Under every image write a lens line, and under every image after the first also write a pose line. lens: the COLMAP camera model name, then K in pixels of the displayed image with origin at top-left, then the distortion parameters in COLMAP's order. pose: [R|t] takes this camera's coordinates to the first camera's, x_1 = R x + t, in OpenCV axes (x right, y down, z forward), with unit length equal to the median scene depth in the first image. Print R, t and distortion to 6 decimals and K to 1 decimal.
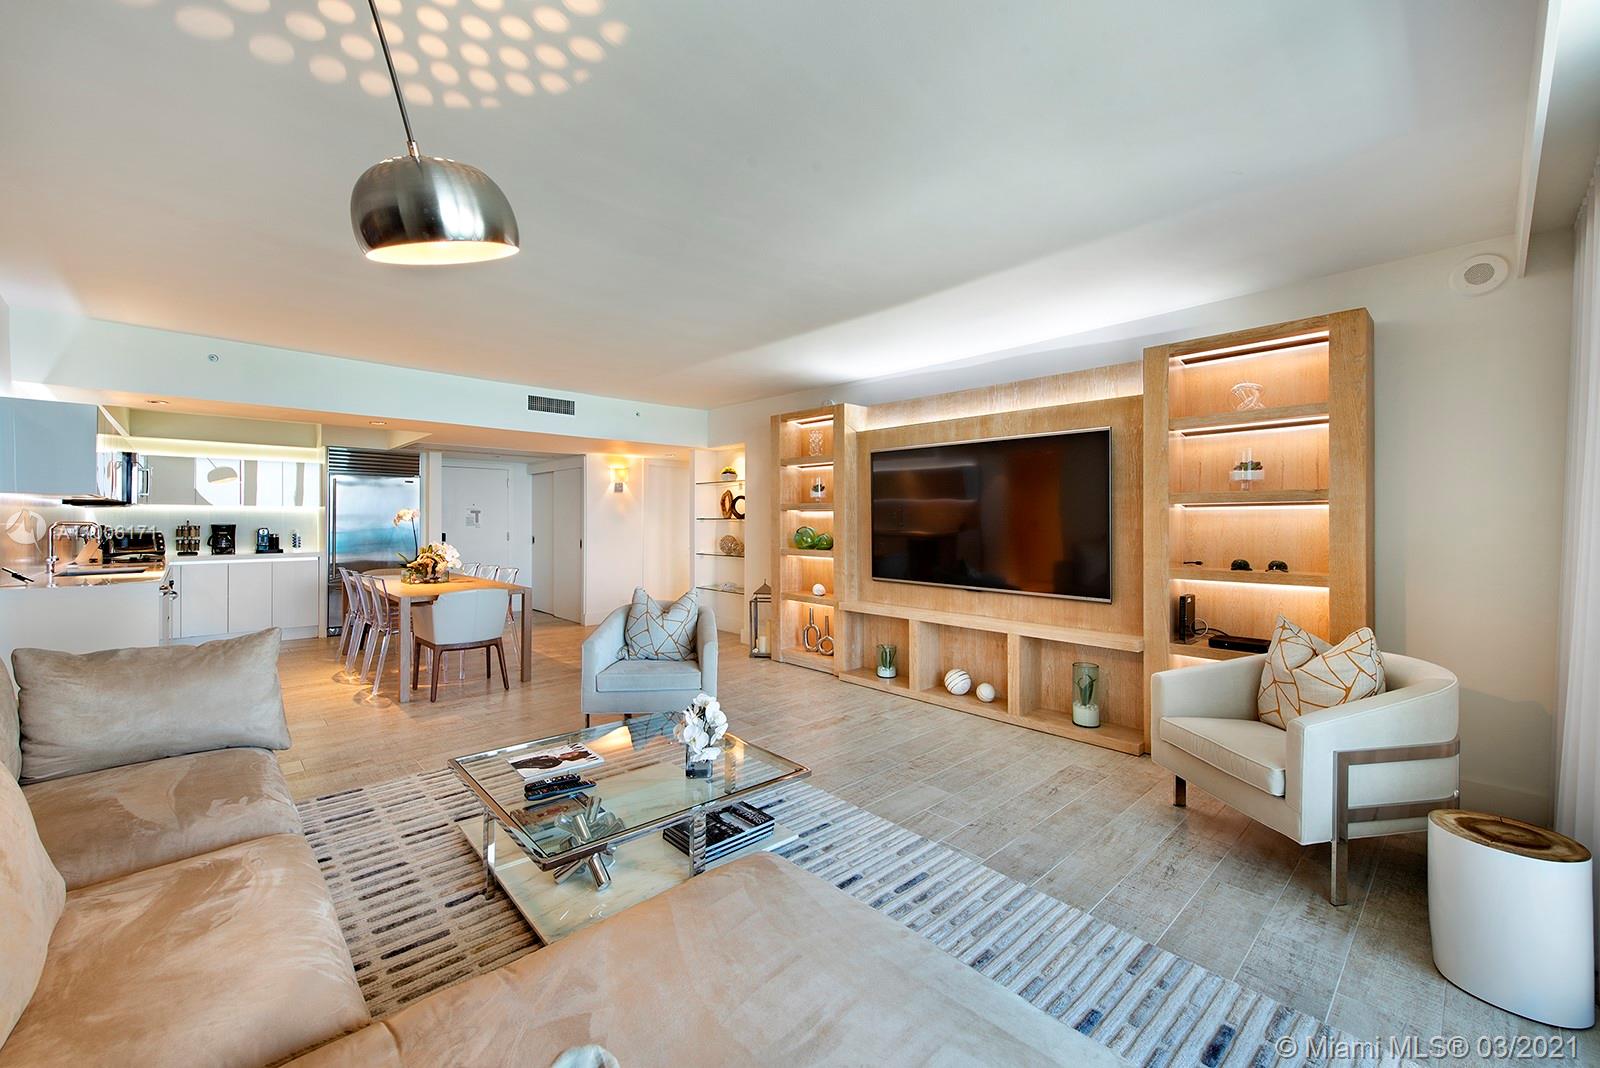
lens RADIAL K [[645.8, 0, 833.4], [0, 645.8, 514.1], [0, 0, 1]] dist [-0.000536, -0.000070]
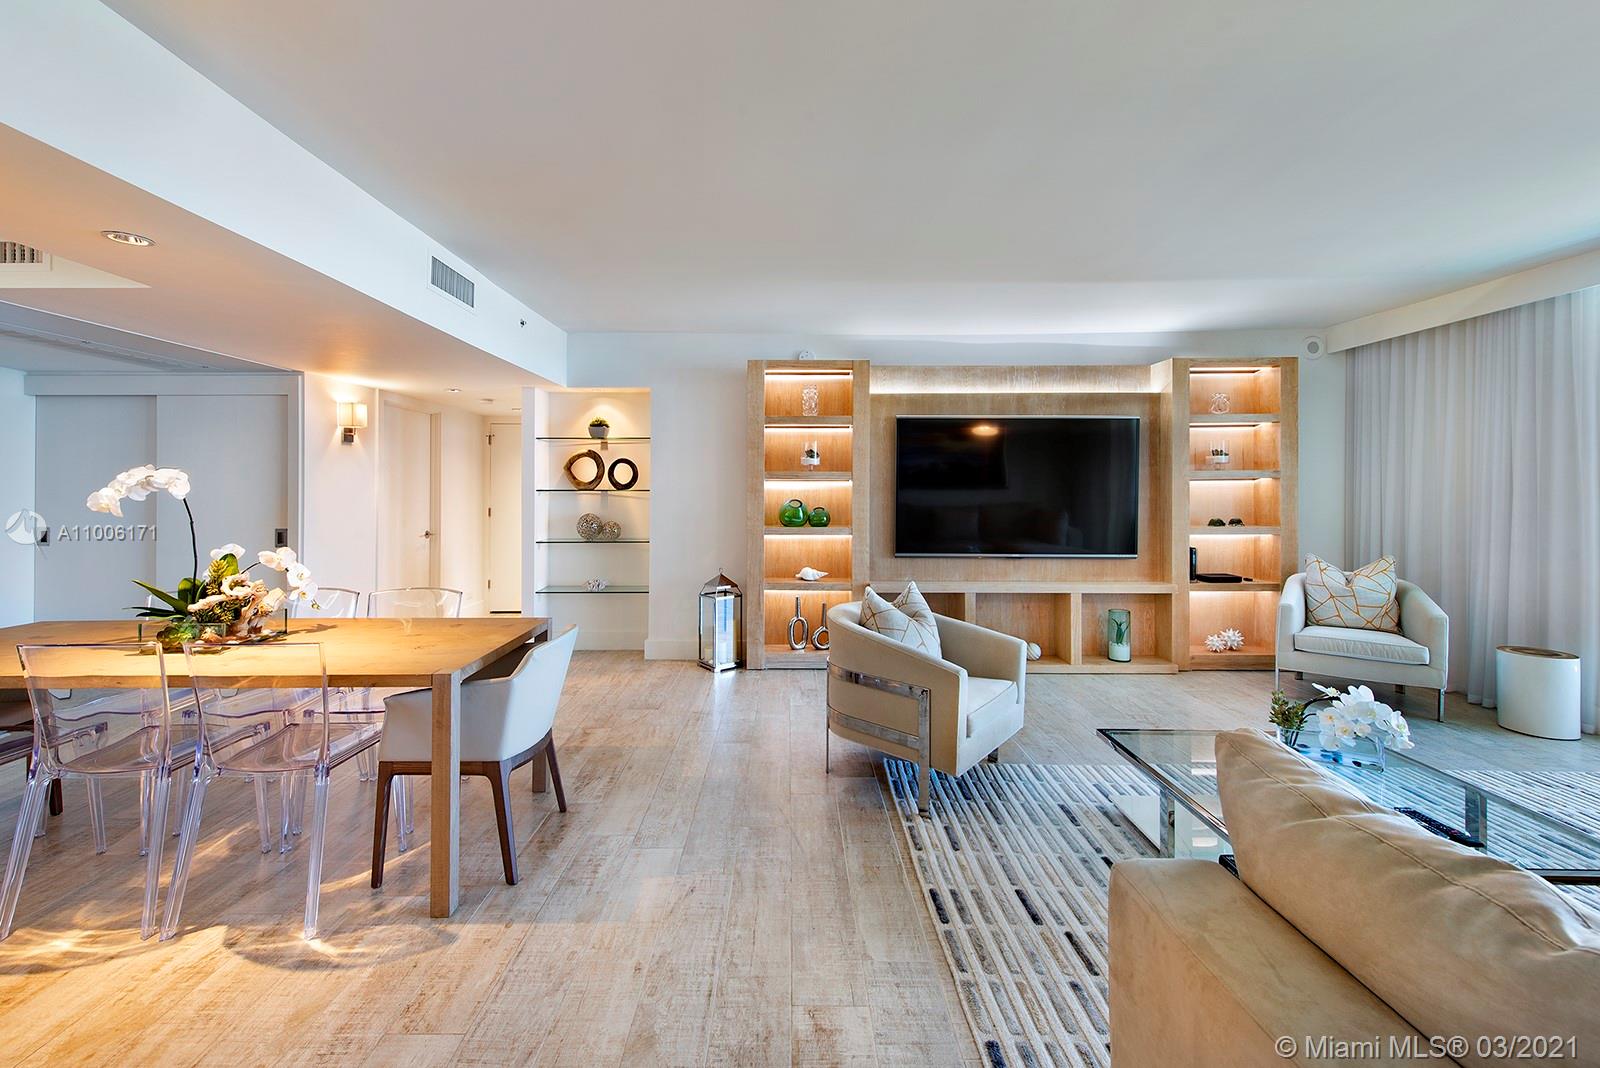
lens RADIAL K [[657.8, 0, 801.7], [0, 657.8, 480.9], [0, 0, 1]] dist [0.000108, 0.000046]
pose [[0.690958, 0.005884, 0.722871, -0.700917], [-0.006027, 0.999979, -0.002378, -0.002515], [-0.722870, -0.002713, 0.690979, 0.441885]]
